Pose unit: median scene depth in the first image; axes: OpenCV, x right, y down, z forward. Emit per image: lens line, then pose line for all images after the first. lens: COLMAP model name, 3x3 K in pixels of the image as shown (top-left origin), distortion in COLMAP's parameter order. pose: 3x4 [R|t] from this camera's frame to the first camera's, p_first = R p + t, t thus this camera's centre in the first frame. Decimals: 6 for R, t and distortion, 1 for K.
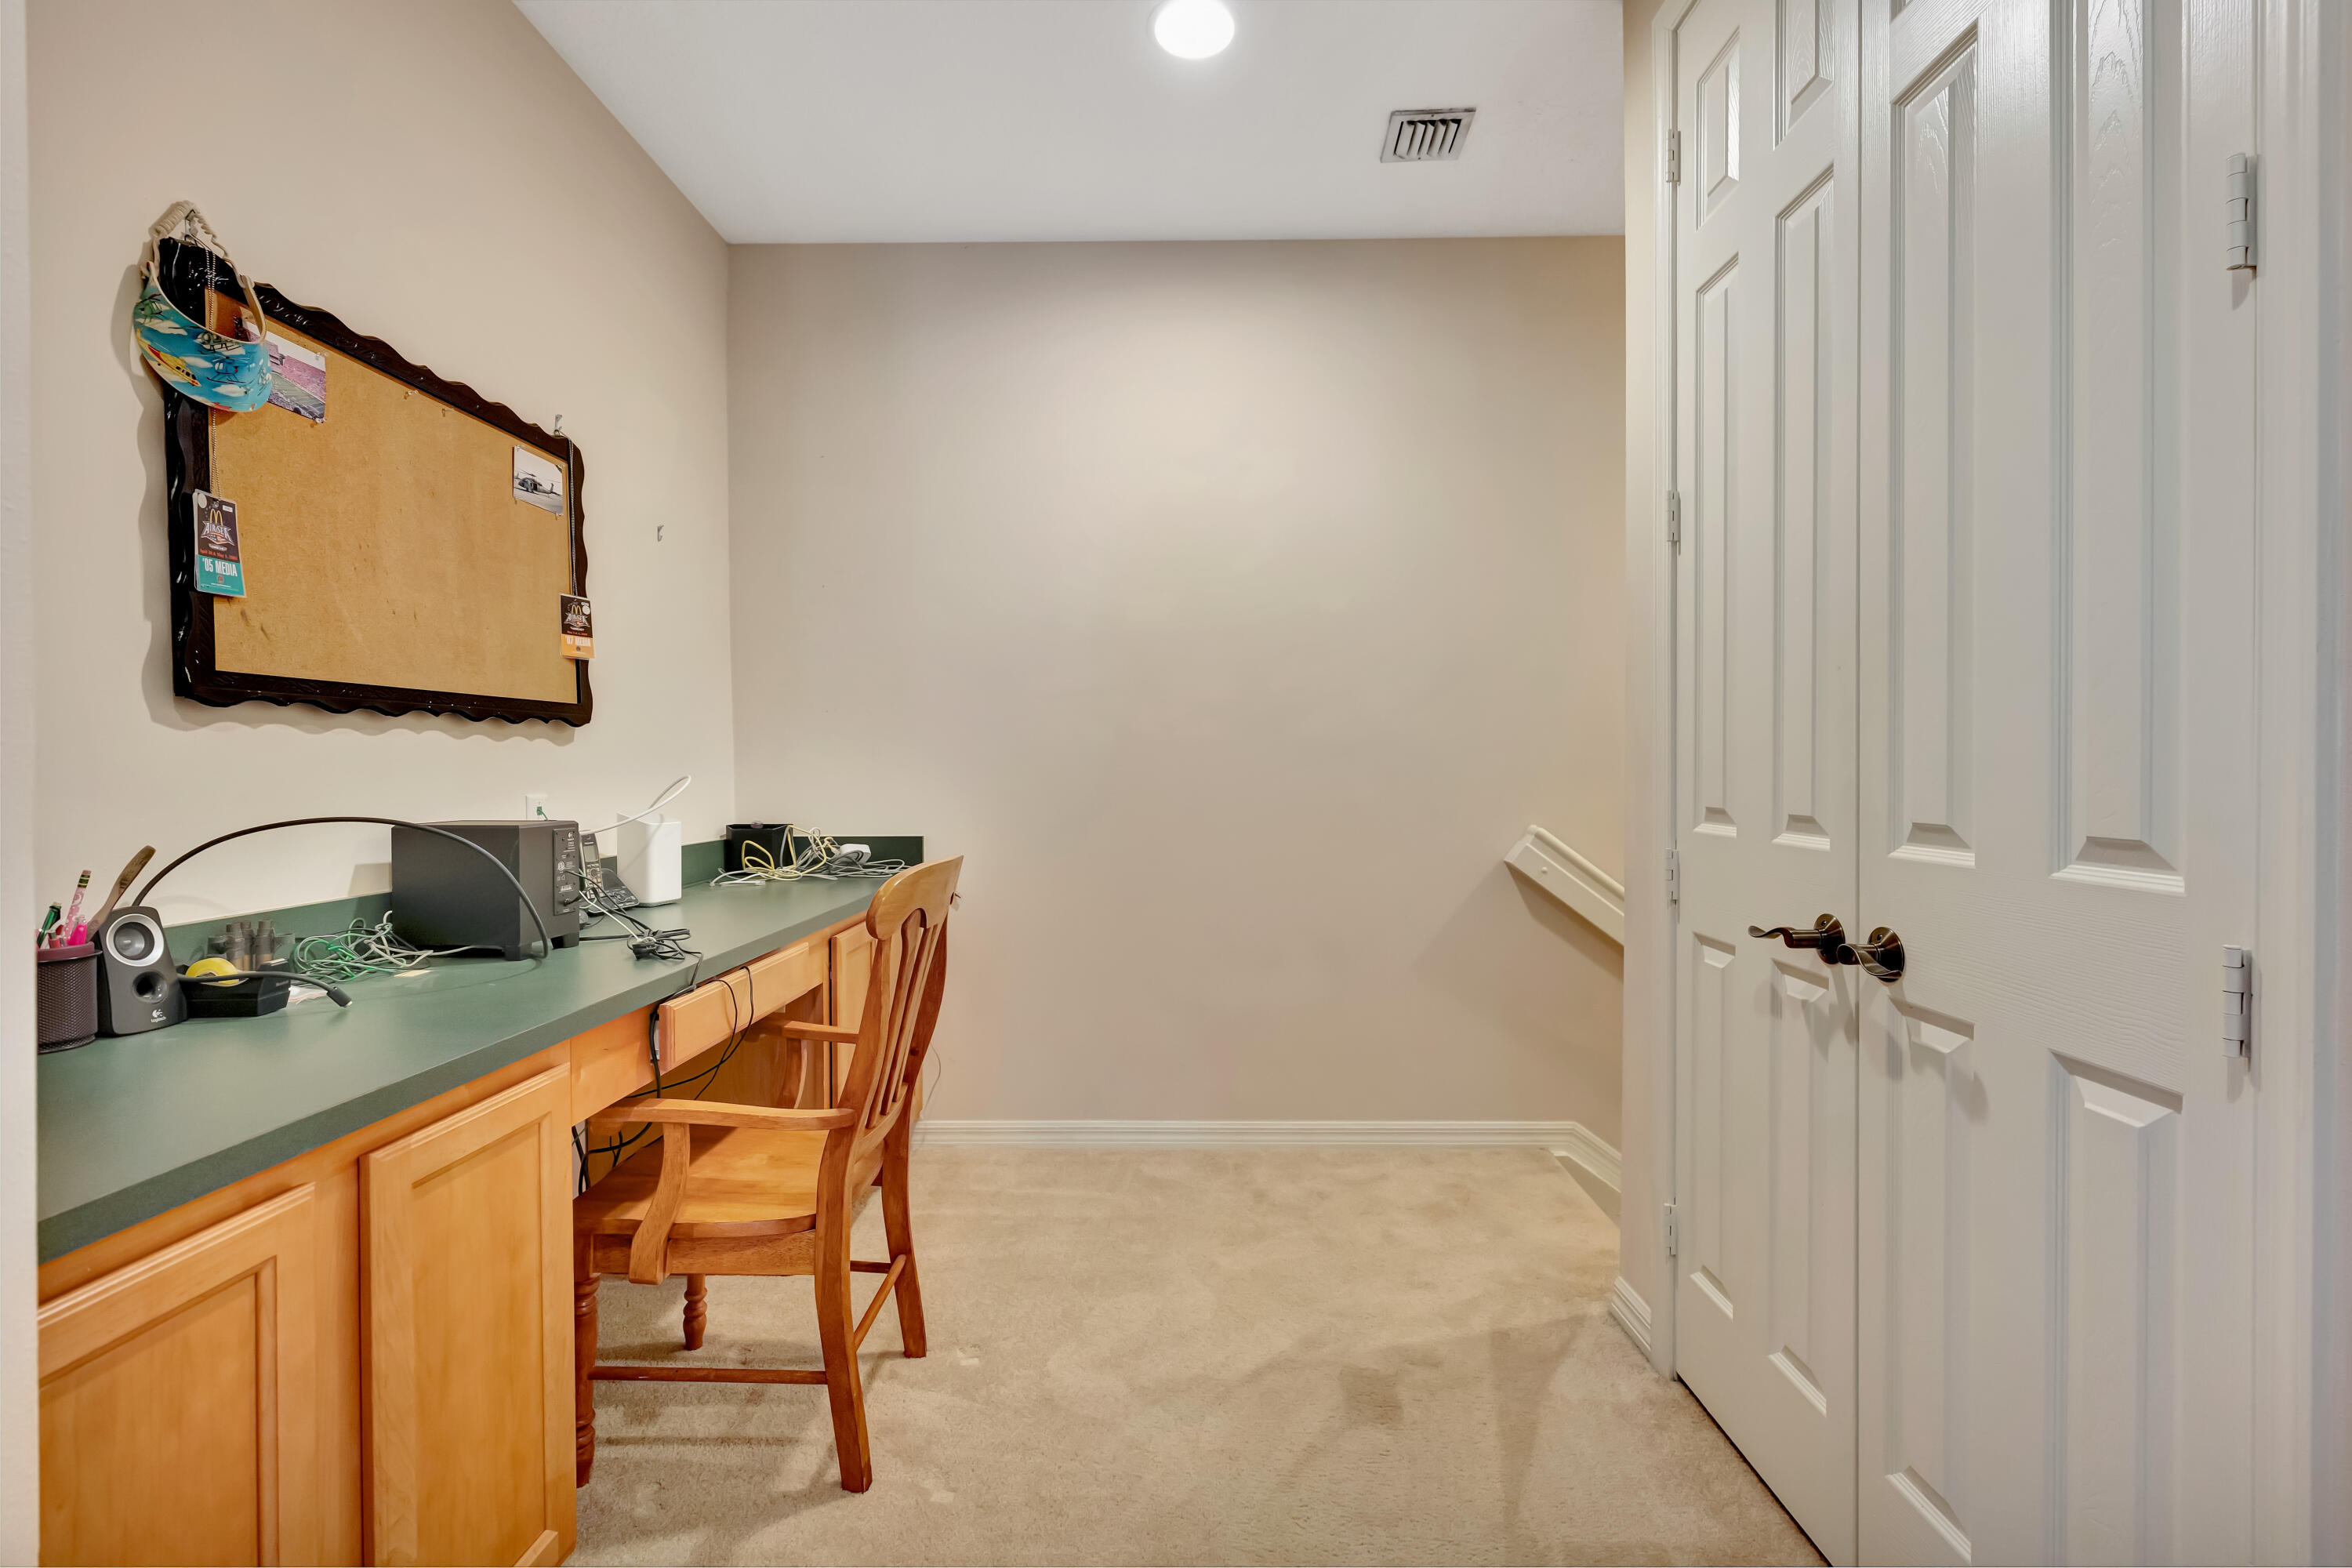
lens RADIAL K [[1048.2, 0, 1173.2], [0, 1048.2, 779.5], [0, 0, 1]] dist [-0.007947, 0.000738]
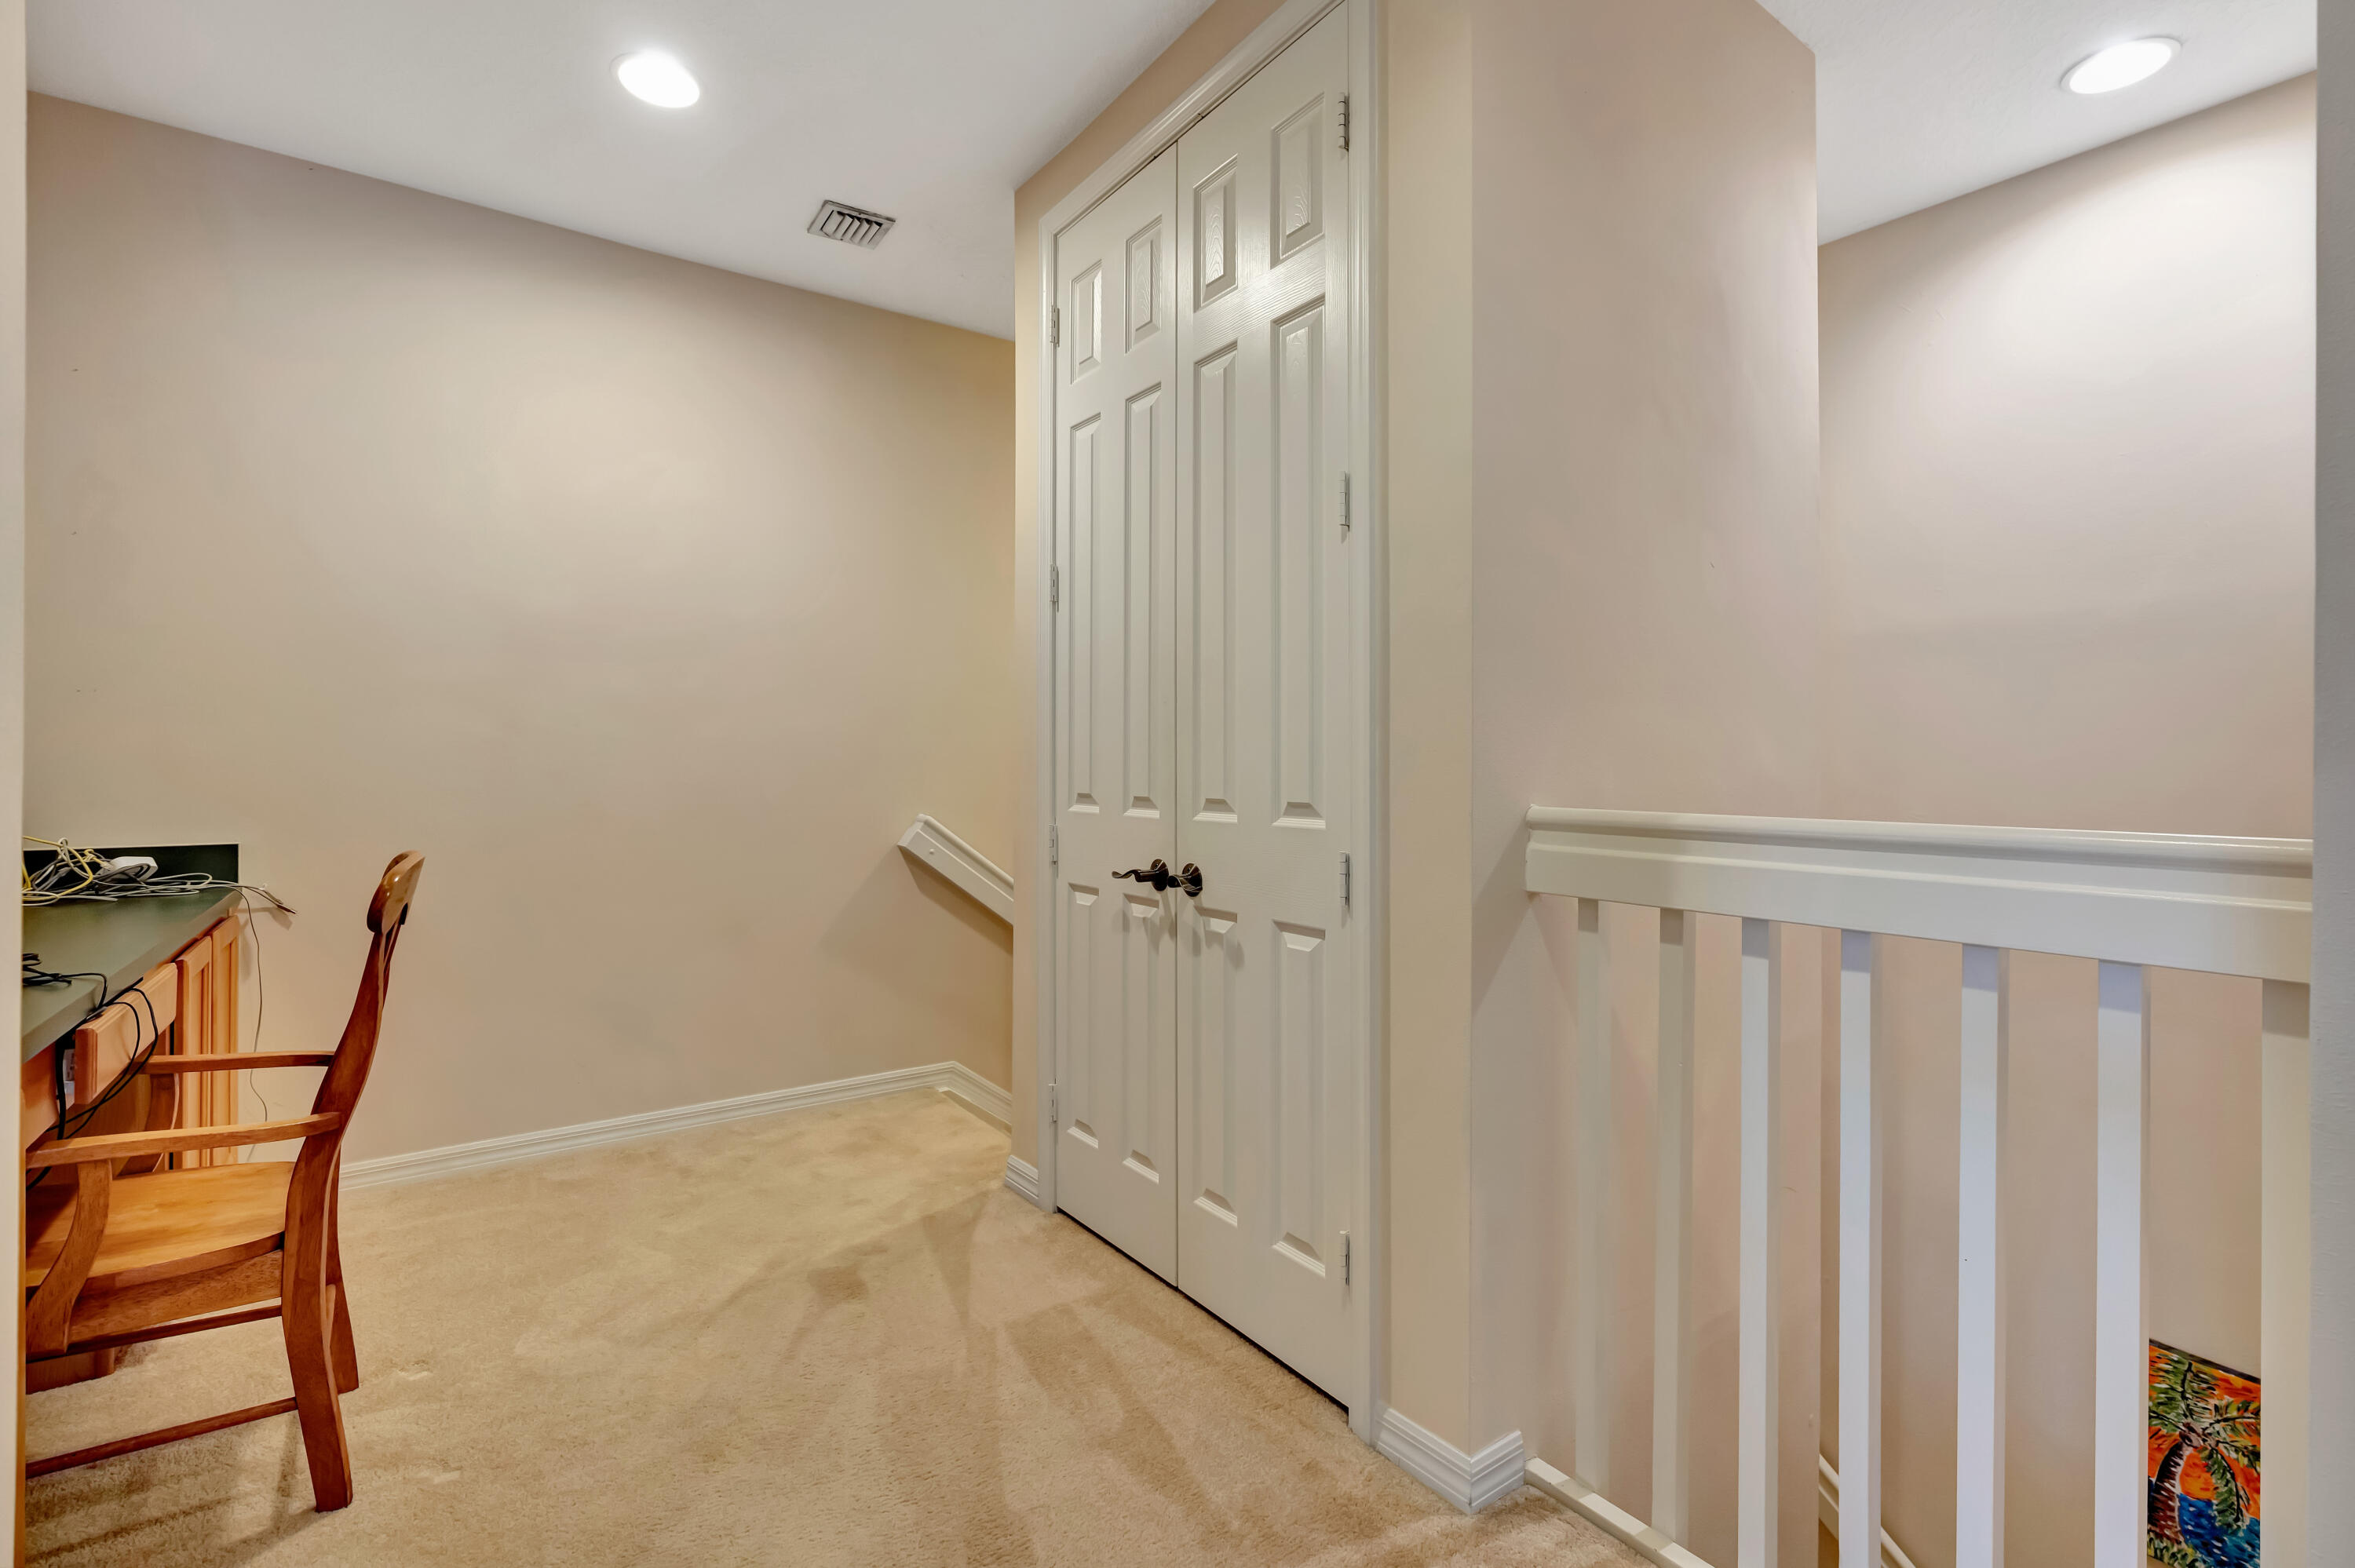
lens RADIAL K [[1054.4, 0, 1187.5], [0, 1054.4, 760.7], [0, 0, 1]] dist [-0.003852, 0.001259]
pose [[0.800252, 0.005753, 0.599636, -0.218710], [0.003604, 0.999890, -0.014403, 0.003184], [-0.599653, 0.013687, 0.800143, -0.222250]]
